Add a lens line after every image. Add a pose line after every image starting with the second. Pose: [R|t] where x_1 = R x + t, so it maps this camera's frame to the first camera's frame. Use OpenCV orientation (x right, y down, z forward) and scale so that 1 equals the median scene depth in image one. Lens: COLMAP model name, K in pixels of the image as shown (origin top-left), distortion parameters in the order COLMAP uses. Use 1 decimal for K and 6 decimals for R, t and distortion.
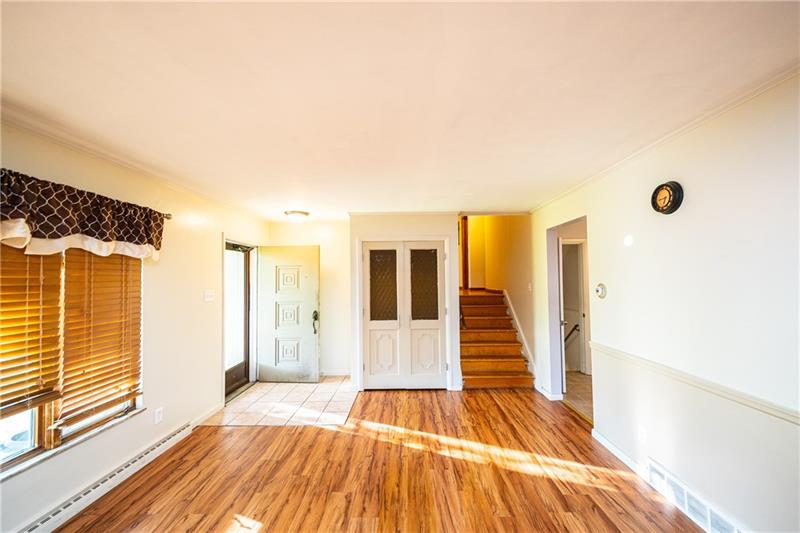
lens RADIAL K [[308.2, 0, 398.1], [0, 308.2, 269.8], [0, 0, 1]] dist [0.000200, -0.000407]
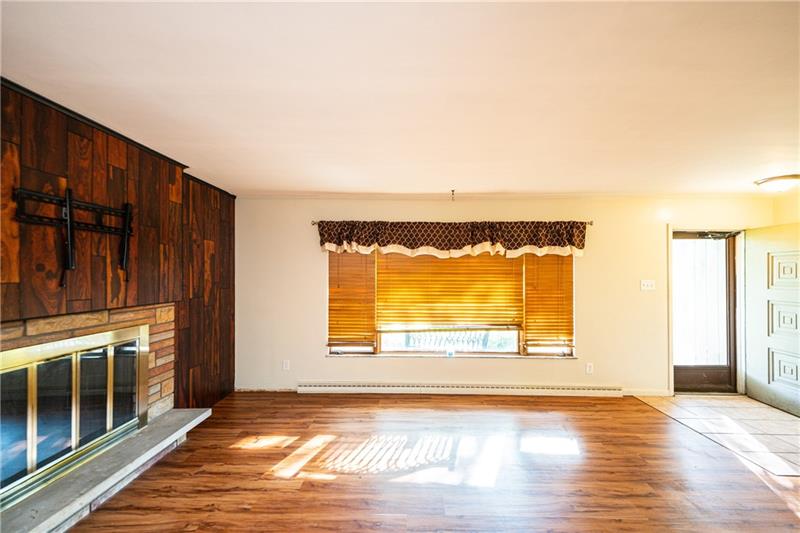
lens RADIAL K [[350.3, 0, 425.7], [0, 350.3, 269.5], [0, 0, 1]] dist [-0.000076, 0.000002]
pose [[0.019975, -0.003729, -0.999794, 0.853398], [0.027737, 0.999610, -0.003174, 0.015288], [0.999416, -0.027668, 0.020070, 0.268198]]
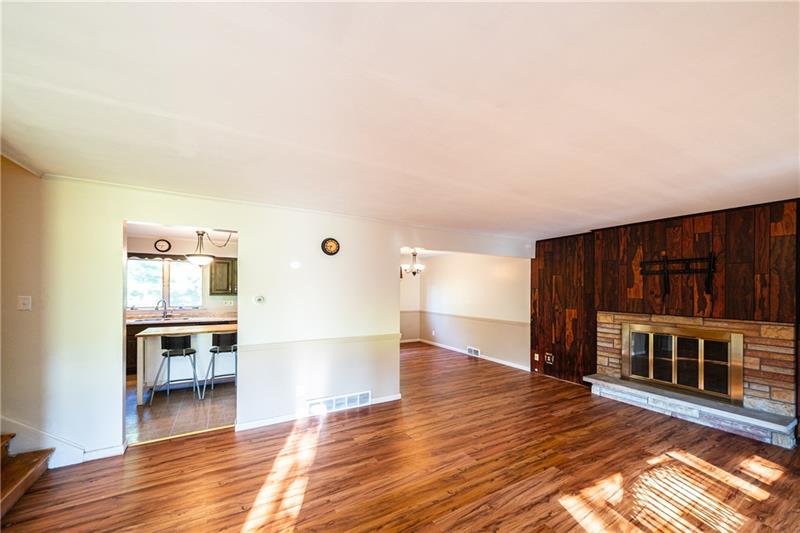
lens RADIAL K [[260.9, 0, 399.9], [0, 260.9, 289.8], [0, 0, 1]] dist [0.000496, -0.000006]
pose [[-0.445758, 0.000310, 0.895153, -0.686487], [-0.030646, 0.999408, -0.015607, 0.033115], [-0.894629, -0.034390, -0.445485, 1.292902]]
